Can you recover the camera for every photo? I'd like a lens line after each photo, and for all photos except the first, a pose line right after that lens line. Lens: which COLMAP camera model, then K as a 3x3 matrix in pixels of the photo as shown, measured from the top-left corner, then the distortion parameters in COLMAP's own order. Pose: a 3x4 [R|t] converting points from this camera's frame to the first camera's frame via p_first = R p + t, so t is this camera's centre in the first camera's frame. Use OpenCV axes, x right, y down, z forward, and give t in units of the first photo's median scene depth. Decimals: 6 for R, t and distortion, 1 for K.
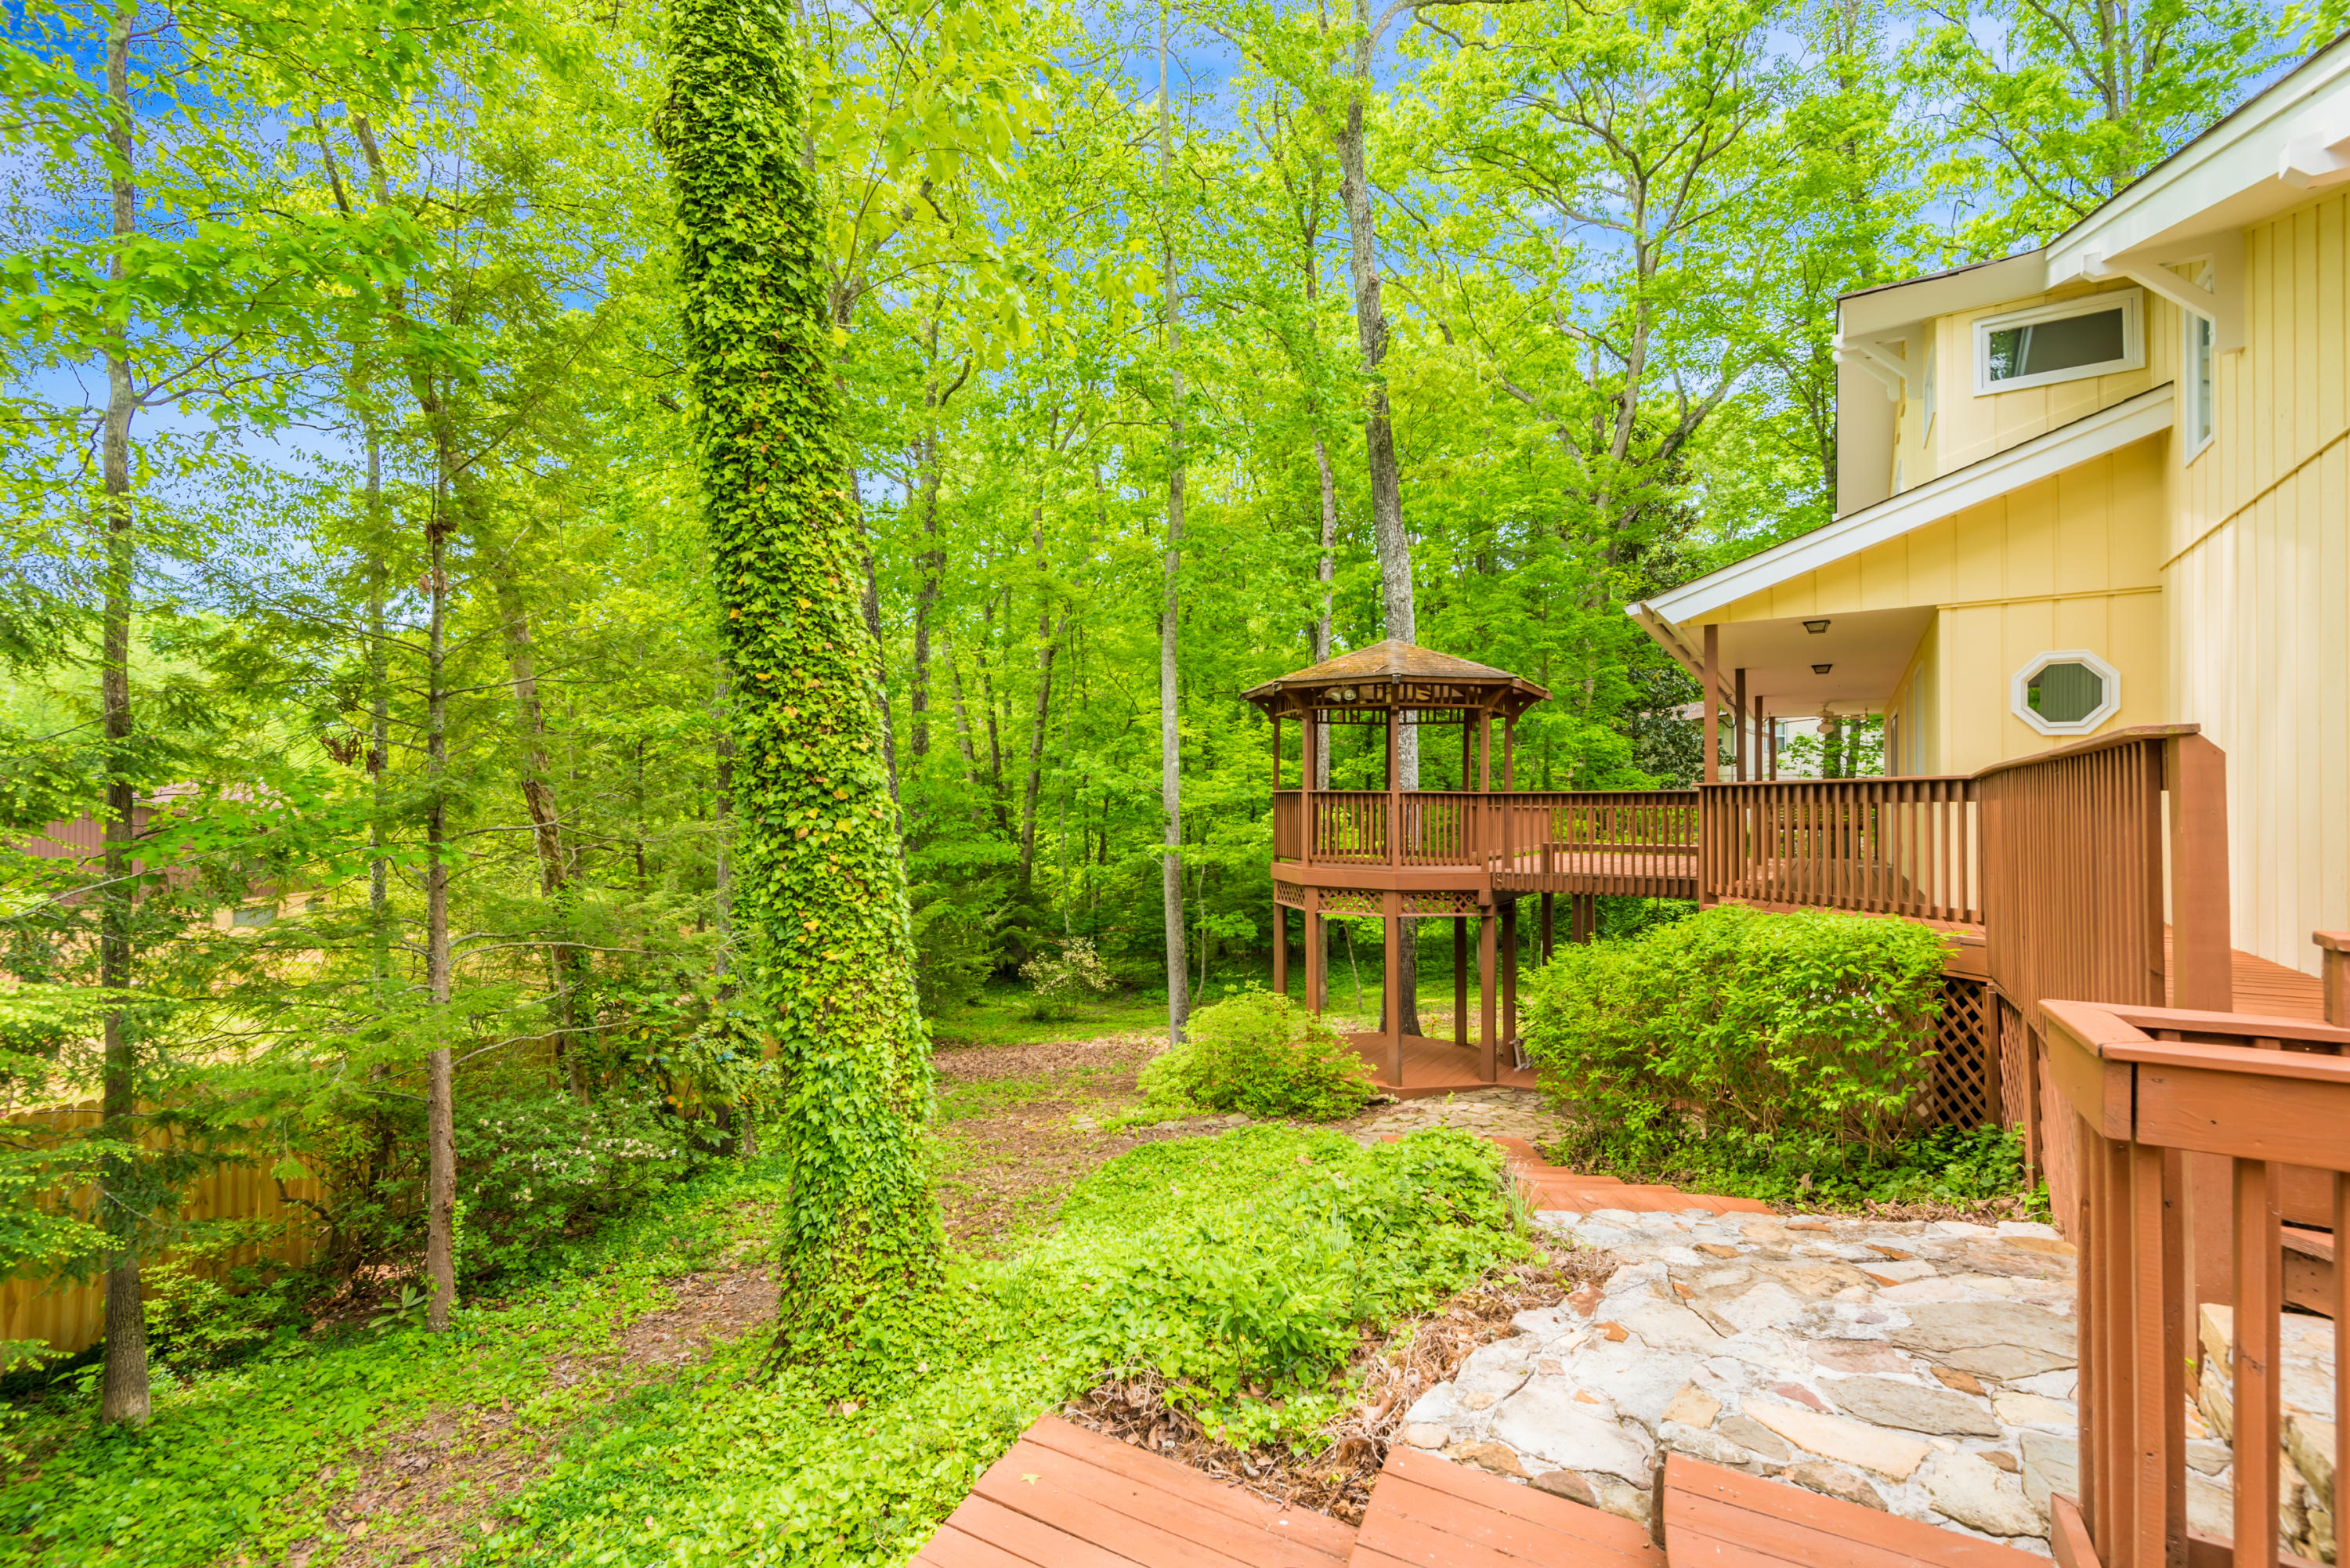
lens RADIAL K [[1085.5, 0, 1172.5], [0, 1085.5, 832.8], [0, 0, 1]] dist [-0.001526, -0.000203]
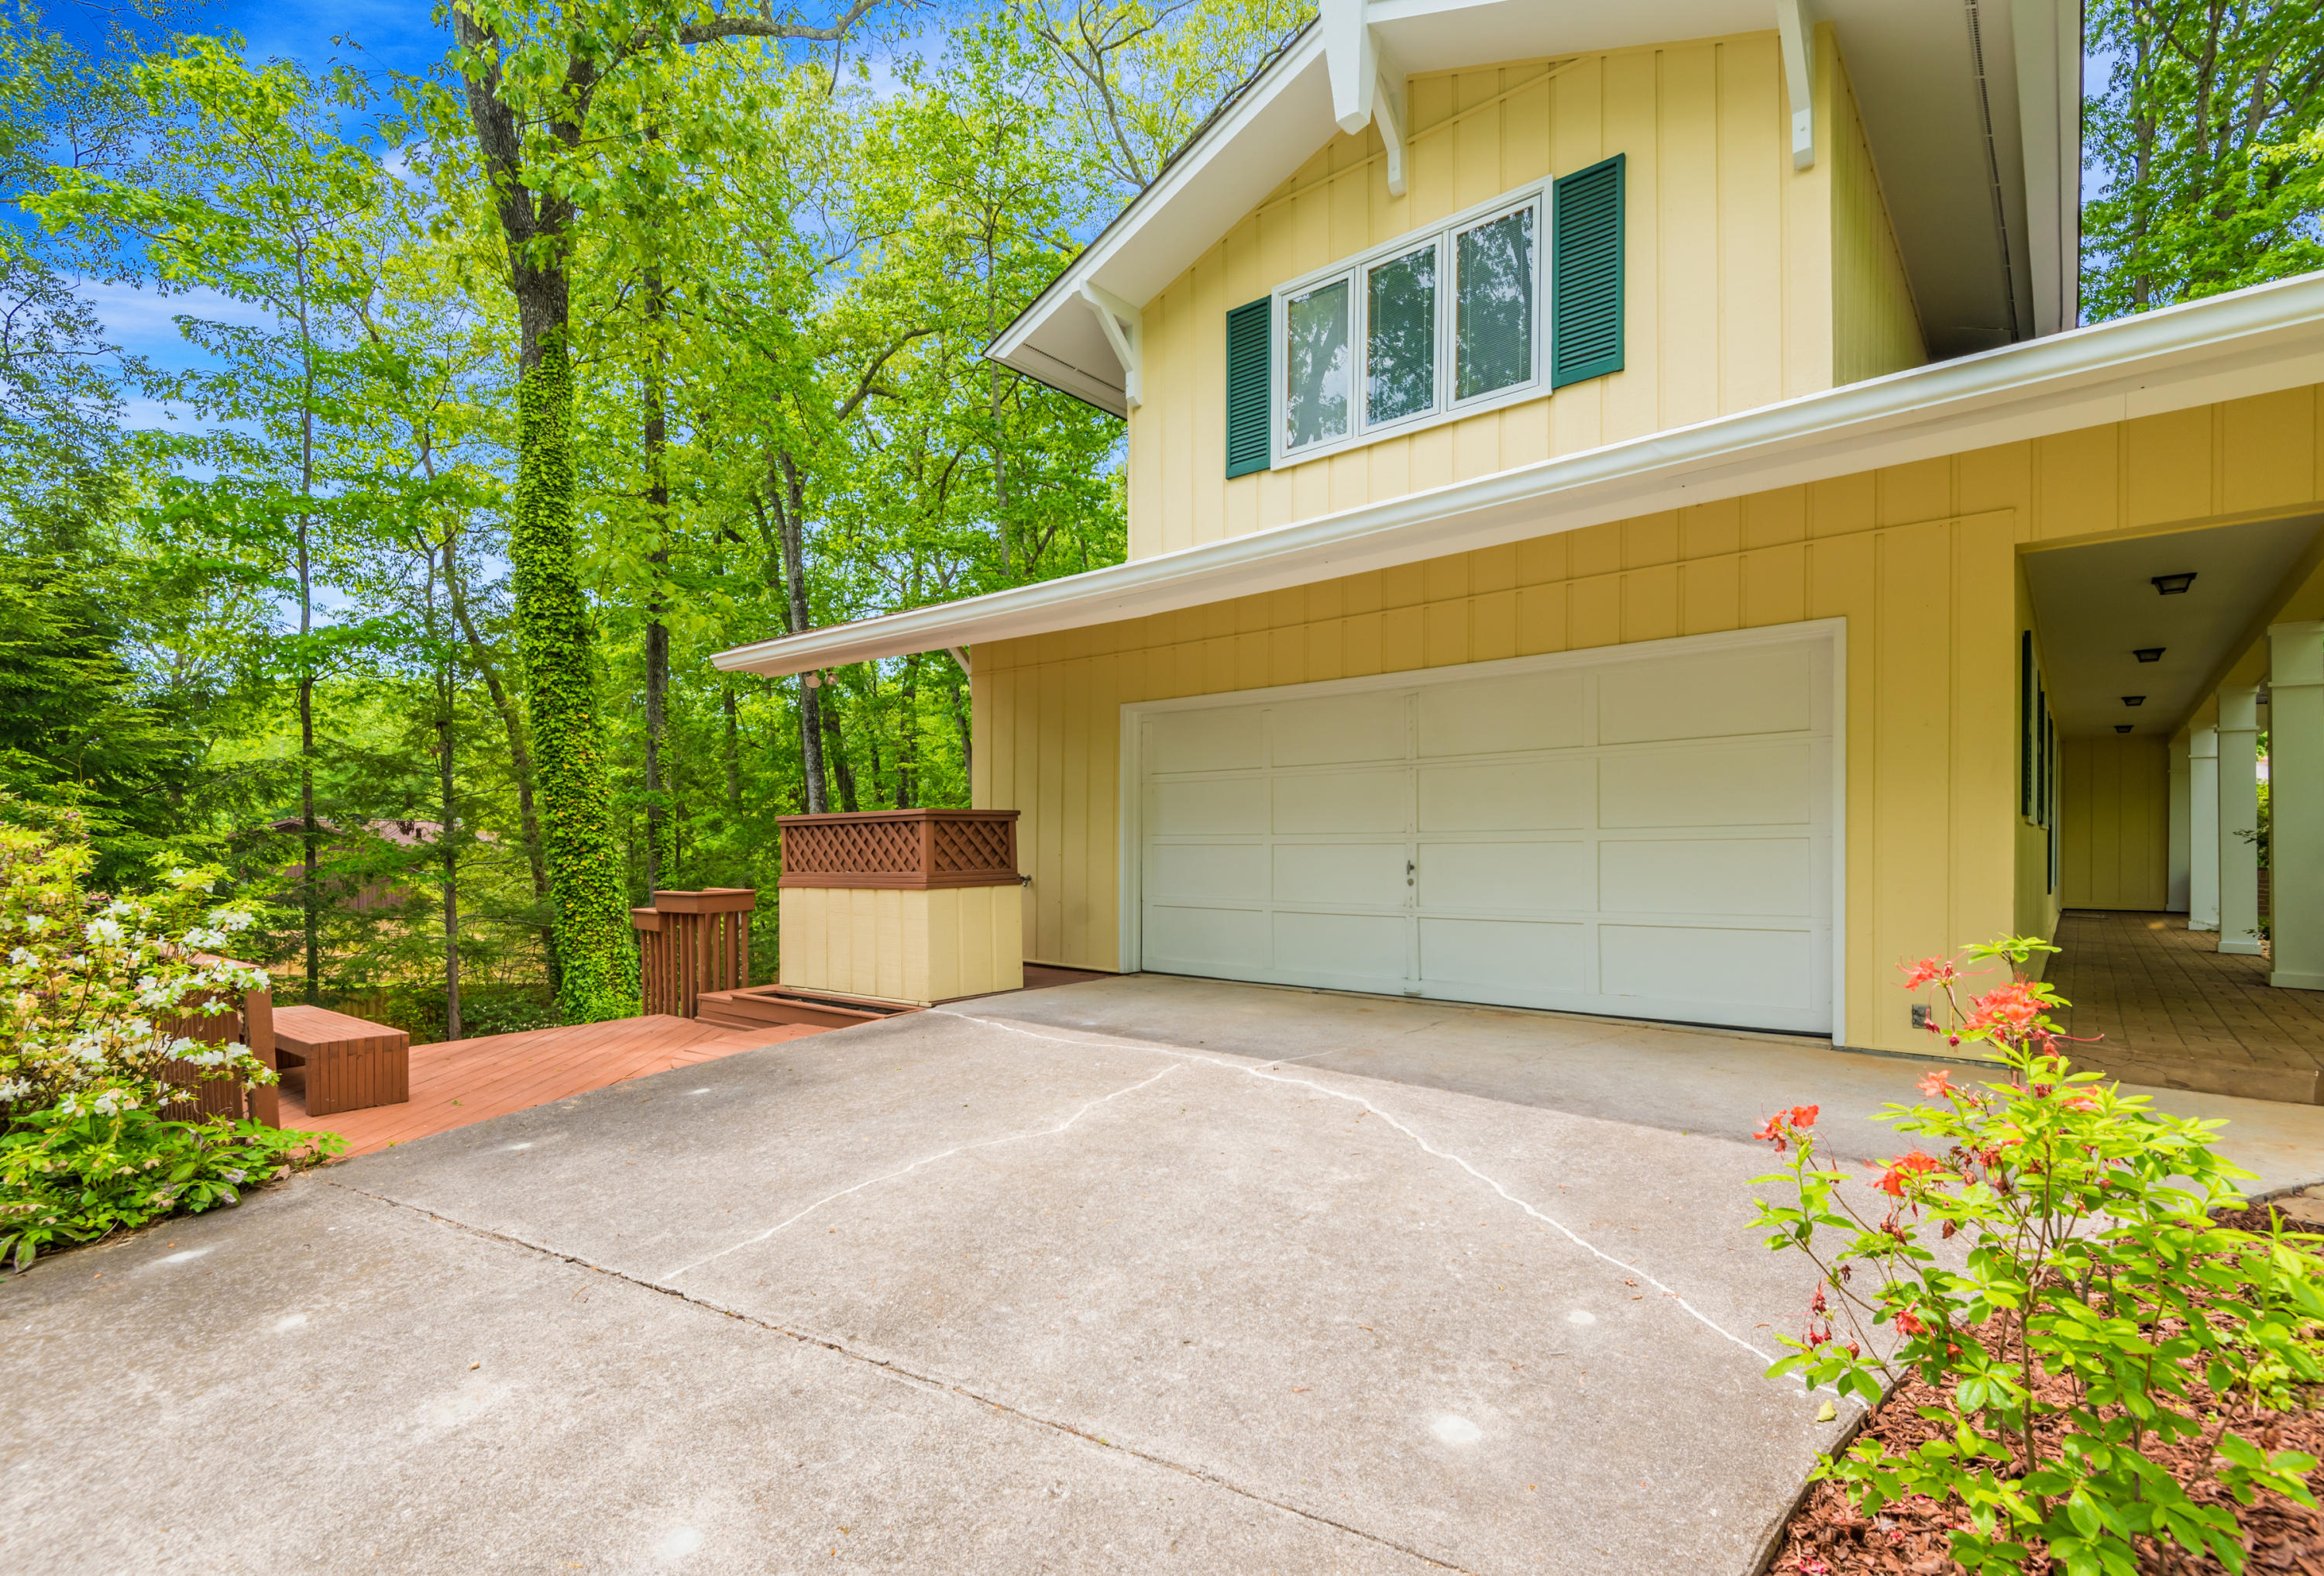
lens RADIAL K [[1087.3, 0, 1159.2], [0, 1087.3, 865.7], [0, 0, 1]] dist [0.000086, 0.000083]
pose [[0.988255, -0.002437, -0.152796, 1.260752], [0.005012, 0.999852, 0.016469, -0.032494], [0.152733, -0.017041, 0.988120, -1.097182]]
